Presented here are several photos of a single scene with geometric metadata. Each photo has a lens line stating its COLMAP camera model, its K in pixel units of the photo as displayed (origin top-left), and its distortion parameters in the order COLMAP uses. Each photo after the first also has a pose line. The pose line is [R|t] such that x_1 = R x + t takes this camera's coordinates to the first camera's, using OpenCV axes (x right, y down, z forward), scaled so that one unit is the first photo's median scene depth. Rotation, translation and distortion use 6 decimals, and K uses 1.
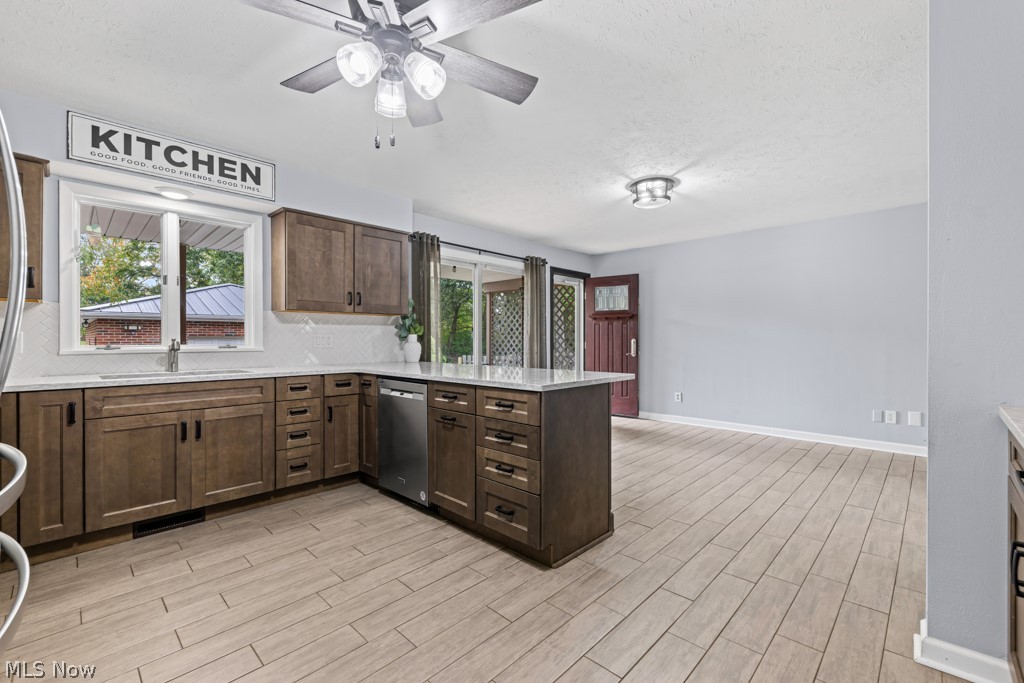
lens RADIAL K [[436.5, 0, 509.6], [0, 436.5, 343.7], [0, 0, 1]] dist [0.001484, -0.000185]
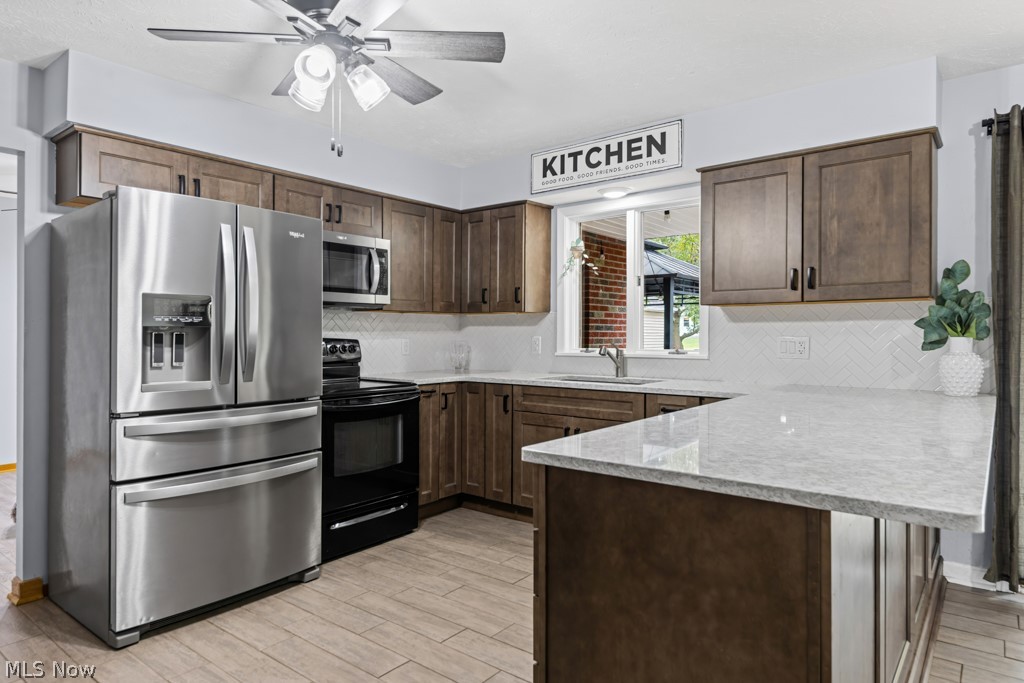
lens RADIAL K [[610.4, 0, 505.5], [0, 610.4, 337.0], [0, 0, 1]] dist [0.001856, 0.000275]
pose [[0.095976, 0.002261, -0.995381, 0.613563], [-0.009710, 0.999952, 0.001335, -0.027022], [0.995336, 0.009537, 0.095993, 0.706497]]
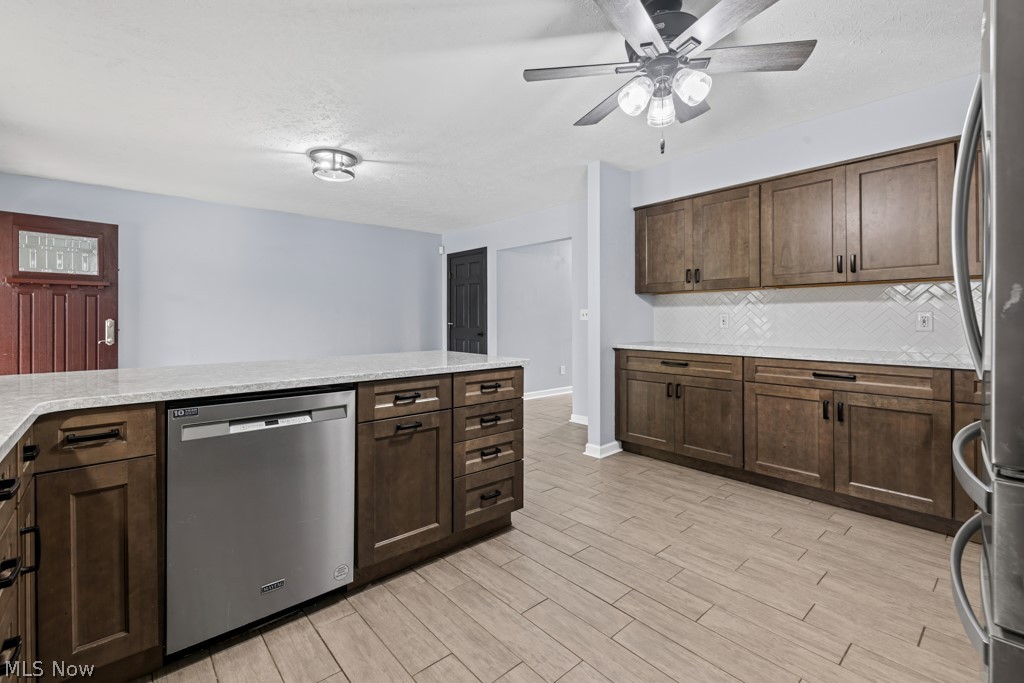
lens RADIAL K [[449.7, 0, 512.4], [0, 449.7, 323.5], [0, 0, 1]] dist [0.001990, 0.000205]
pose [[0.073928, -0.009549, 0.997218, -0.852701], [0.011728, 0.999893, 0.008705, -0.006454], [-0.997195, 0.011052, 0.074032, 0.743536]]
